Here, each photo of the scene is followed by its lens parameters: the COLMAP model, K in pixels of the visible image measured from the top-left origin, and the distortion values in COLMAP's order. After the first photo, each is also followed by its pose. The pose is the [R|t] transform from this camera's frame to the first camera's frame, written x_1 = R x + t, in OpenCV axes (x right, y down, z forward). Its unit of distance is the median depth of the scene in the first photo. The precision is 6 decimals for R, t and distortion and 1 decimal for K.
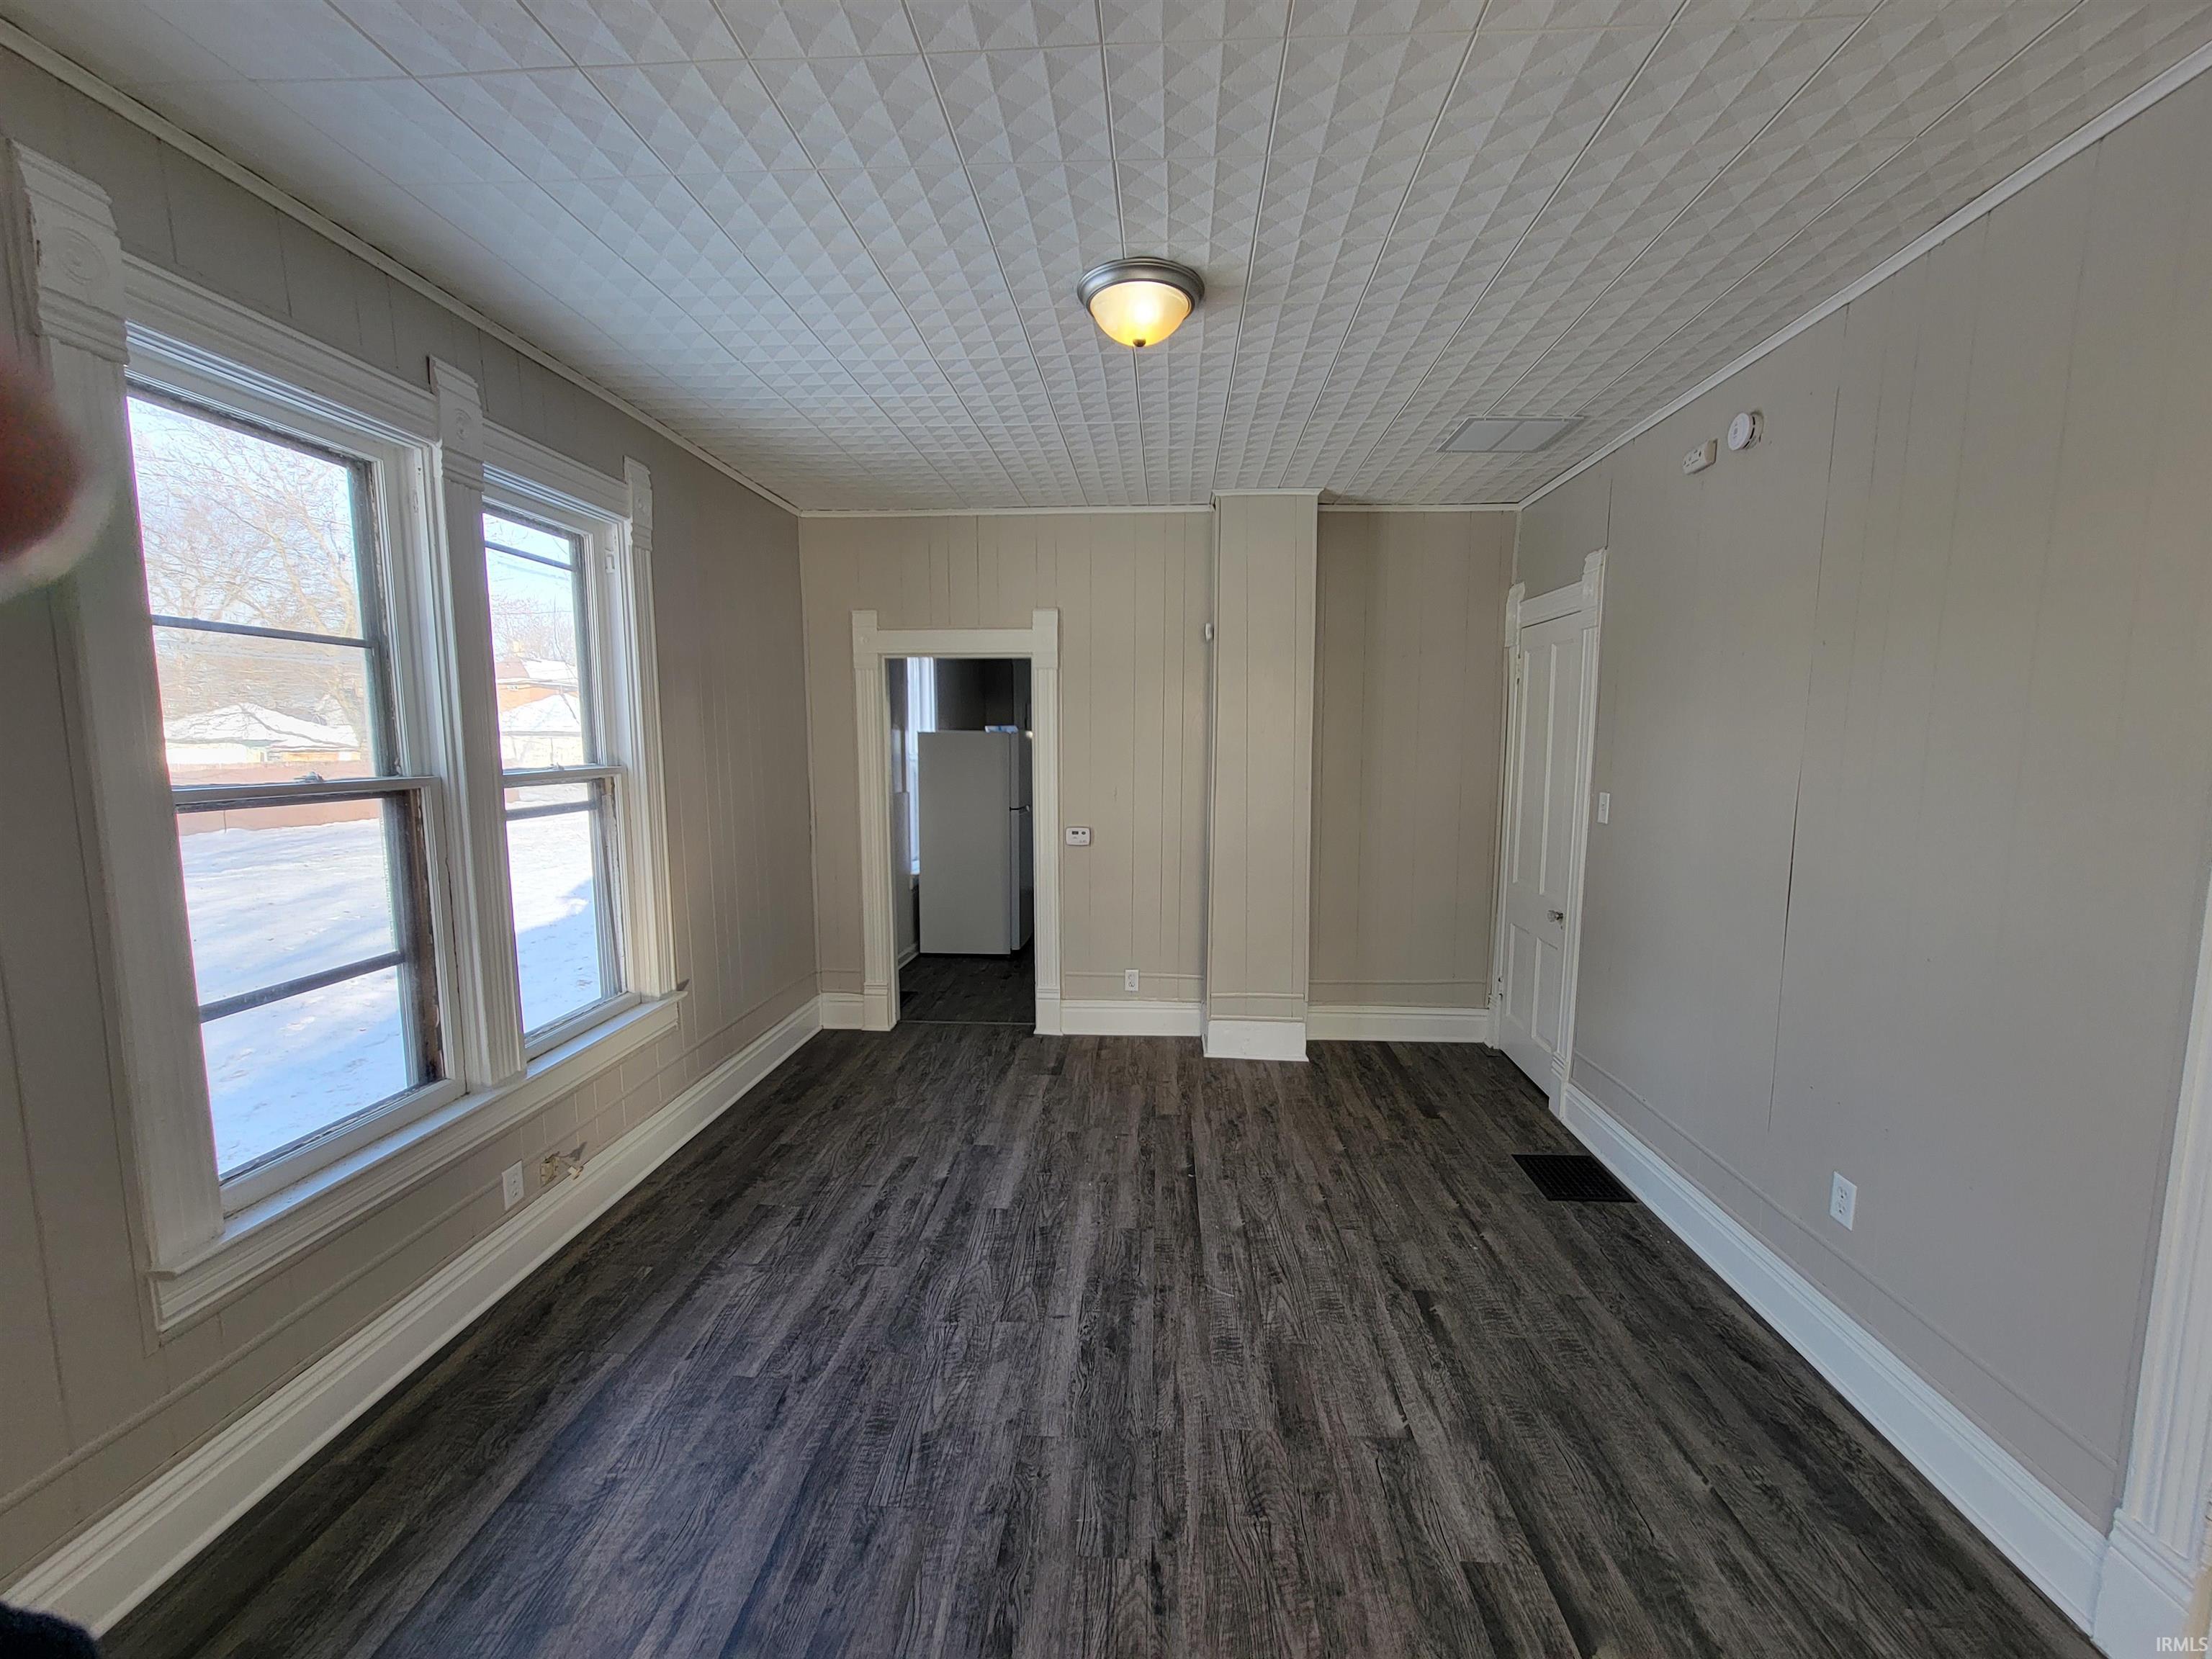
lens RADIAL K [[897.5, 0, 1117.8], [0, 897.5, 857.2], [0, 0, 1]] dist [-0.004794, 0.002050]
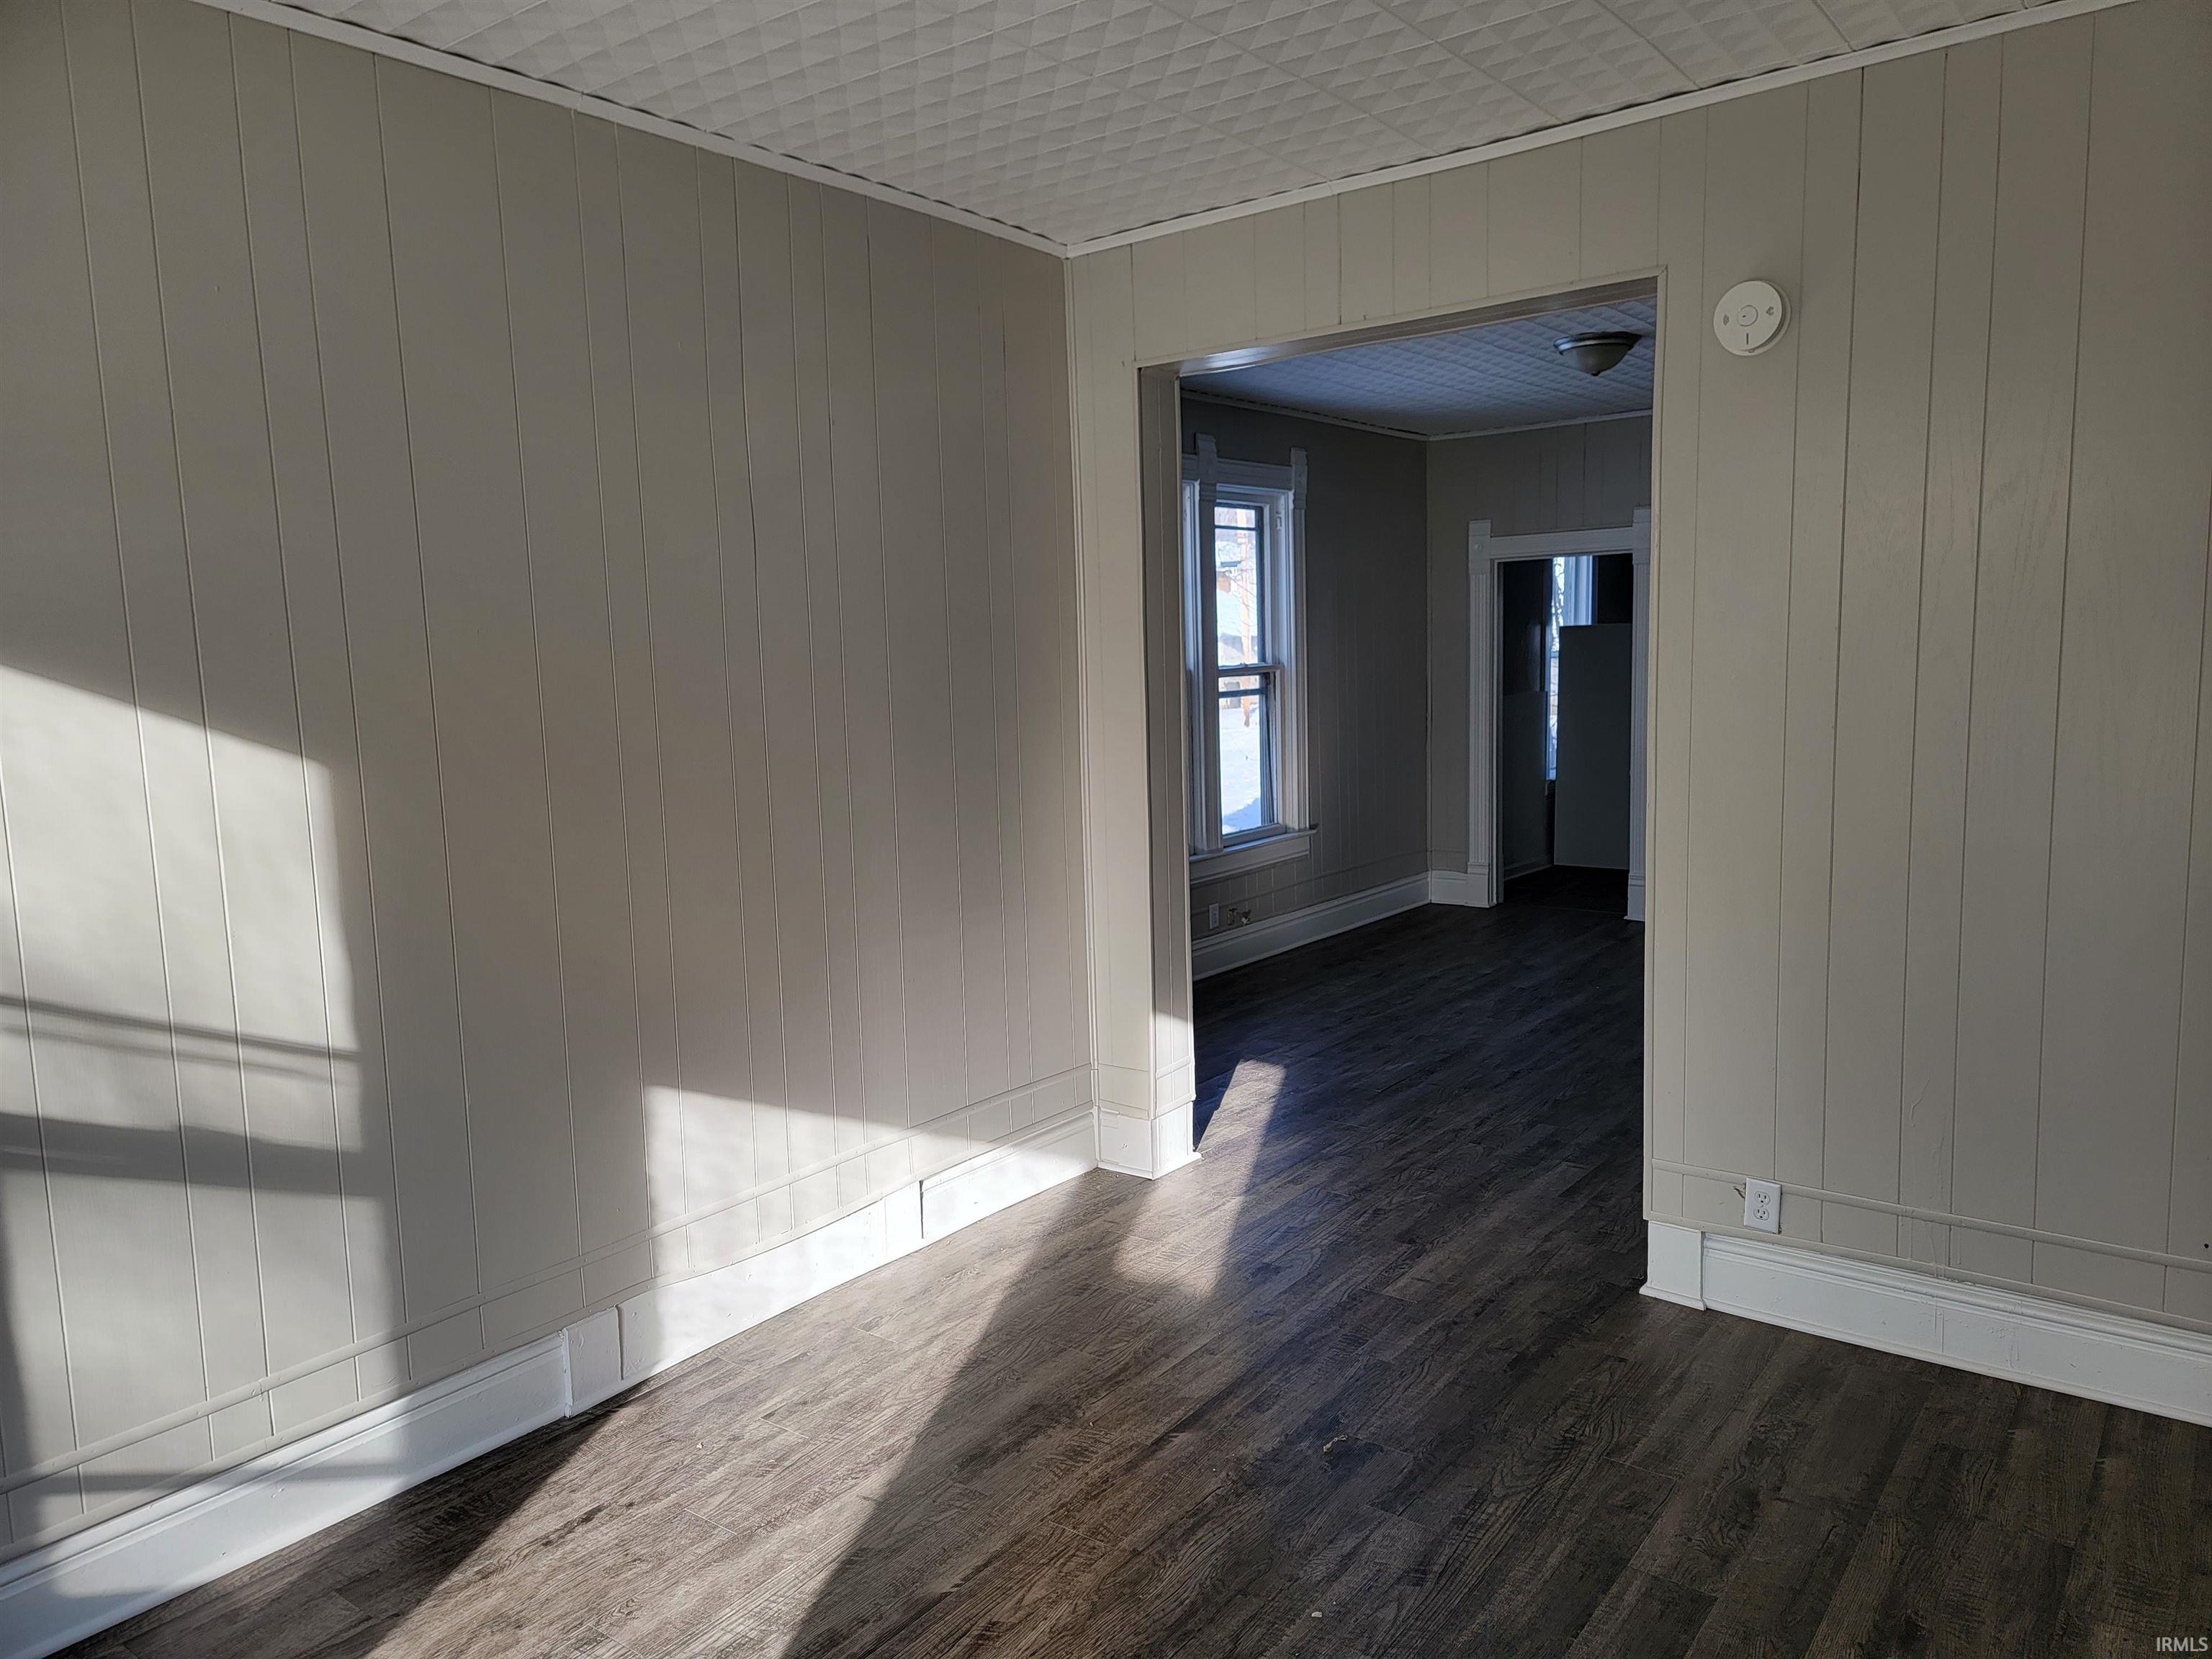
lens RADIAL K [[1509.0, 0, 1126.3], [0, 1509.0, 826.9], [0, 0, 1]] dist [0.035599, -0.009561]
pose [[0.826990, 0.035261, -0.561110, 0.662215], [-0.037635, 0.999265, 0.007327, 0.163999], [0.560956, 0.015058, 0.827709, -1.236852]]
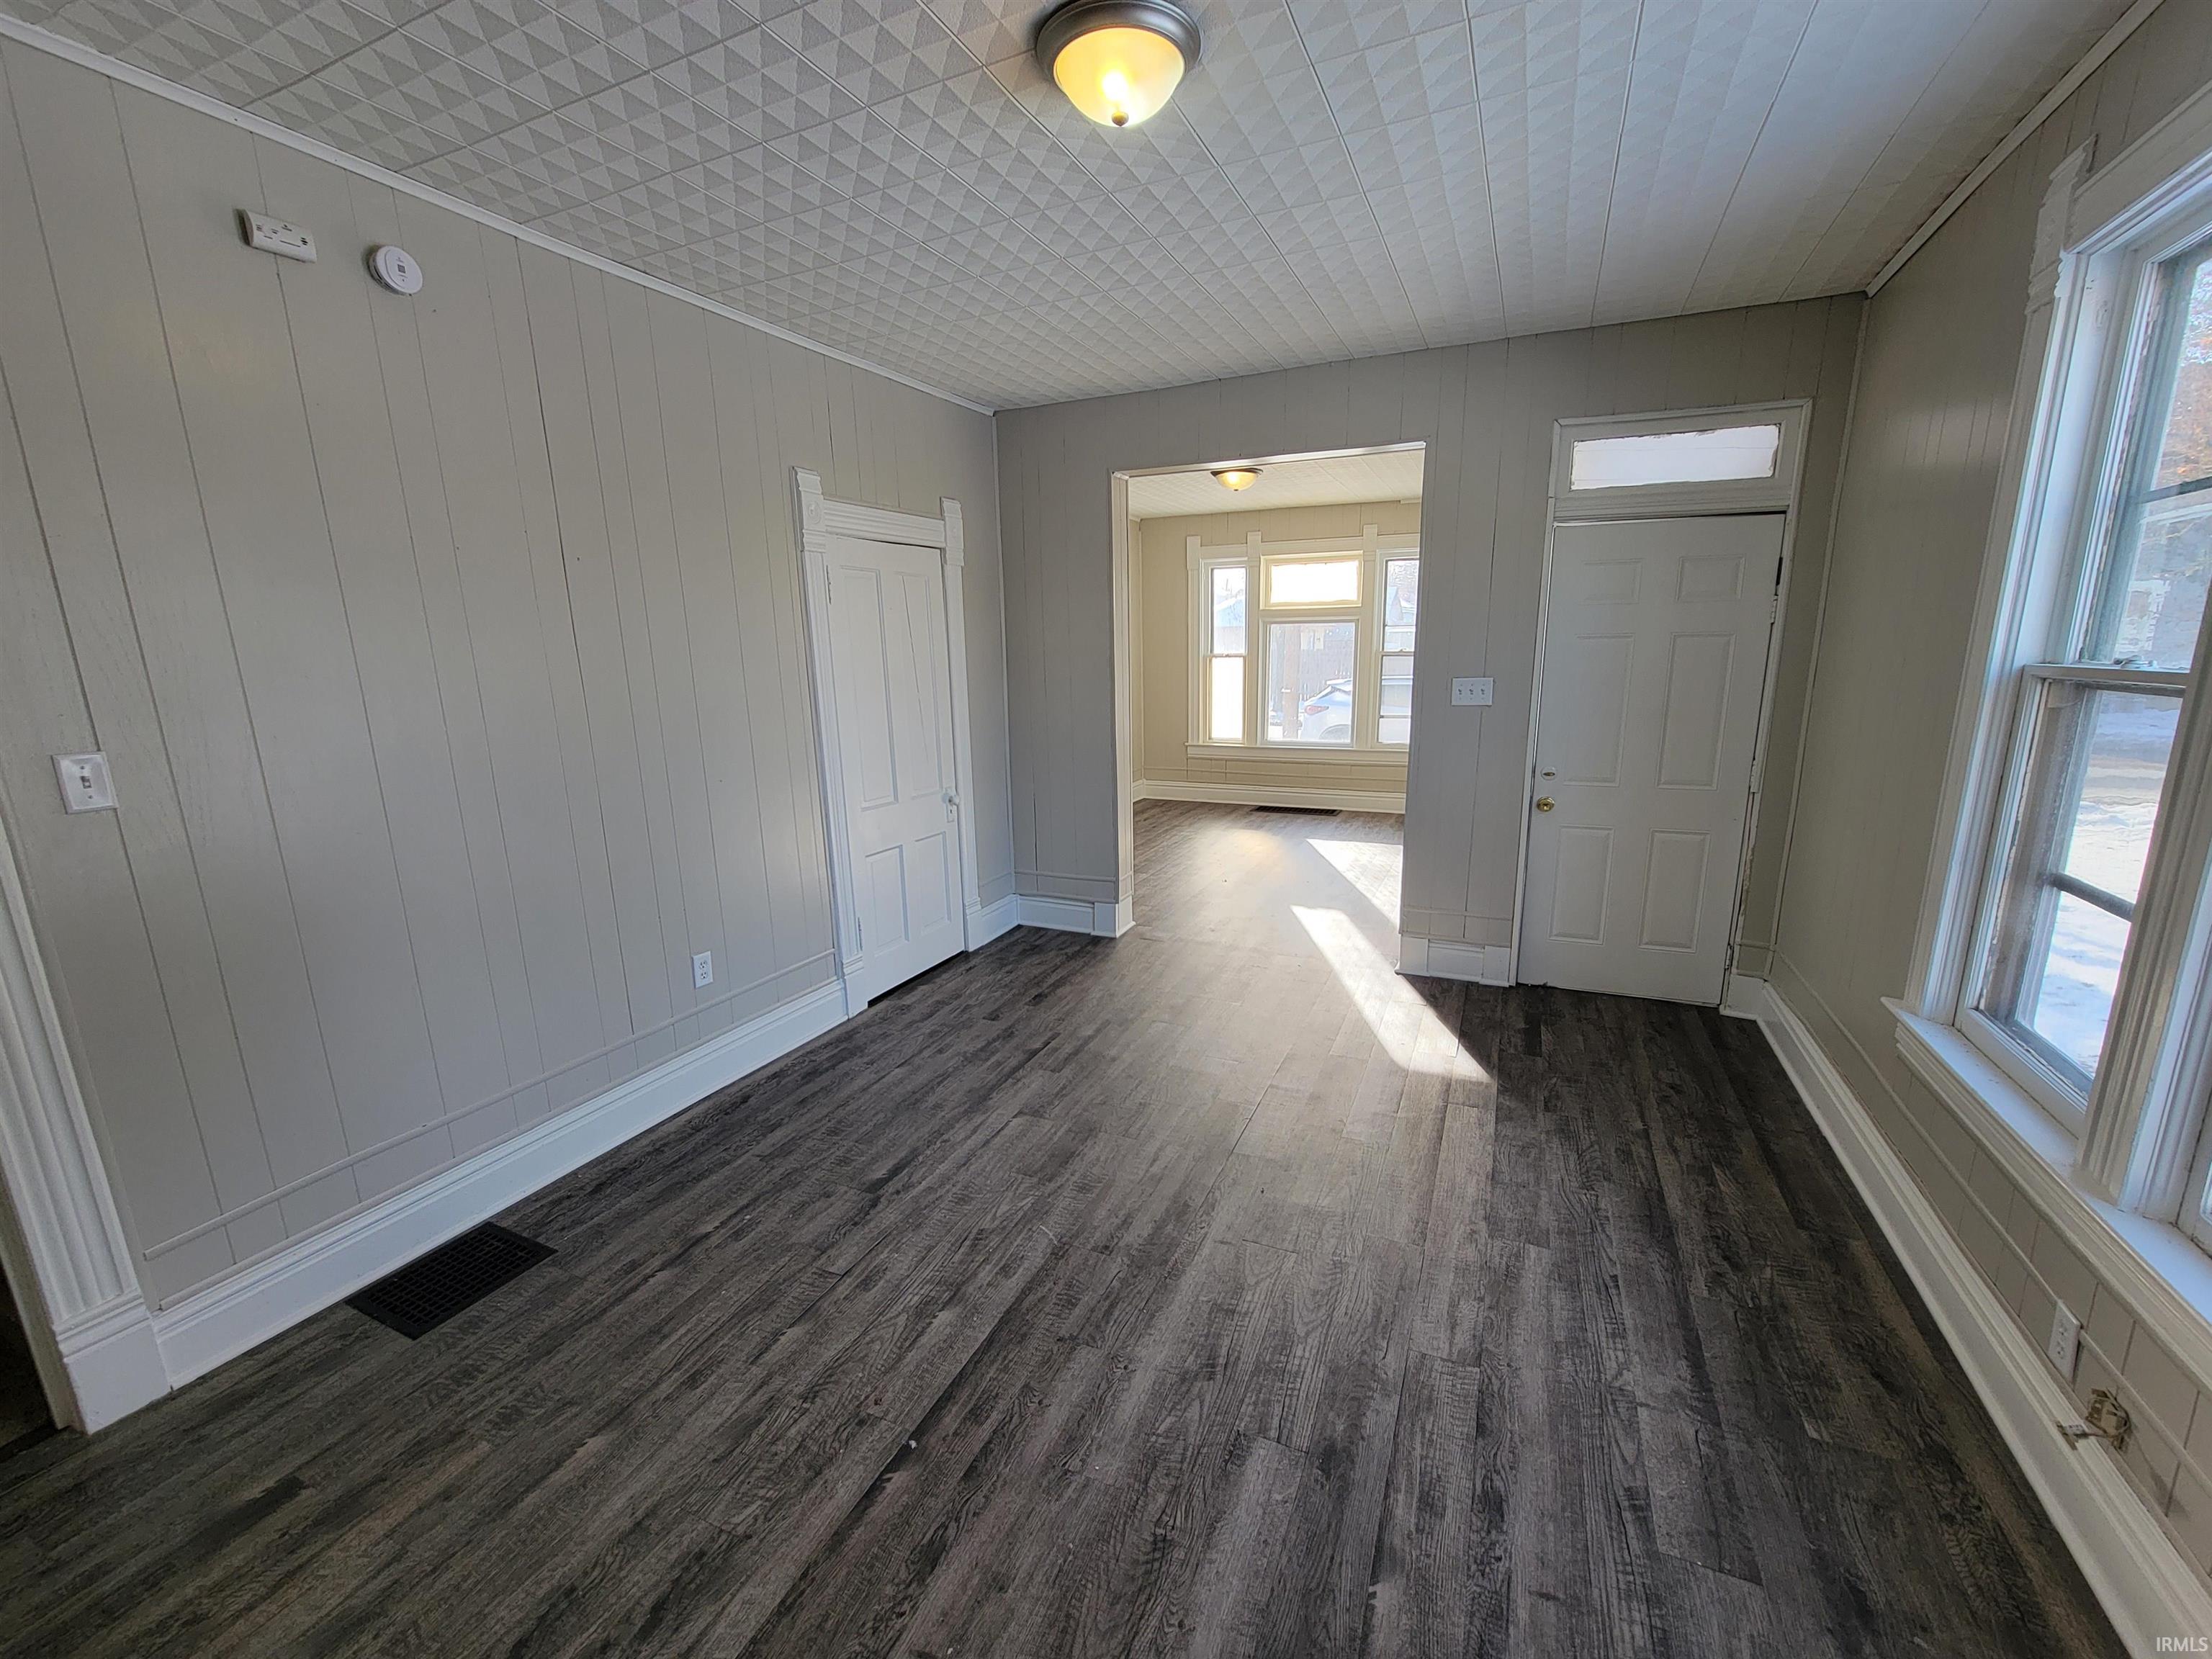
lens RADIAL K [[897.5, 0, 1091.2], [0, 897.5, 844.9], [0, 0, 1]] dist [-0.004794, 0.002050]
pose [[-0.922041, -0.071739, 0.380386, -0.225103], [0.063606, 0.941241, 0.331692, -0.184346], [-0.381830, 0.330029, -0.863300, 1.465322]]
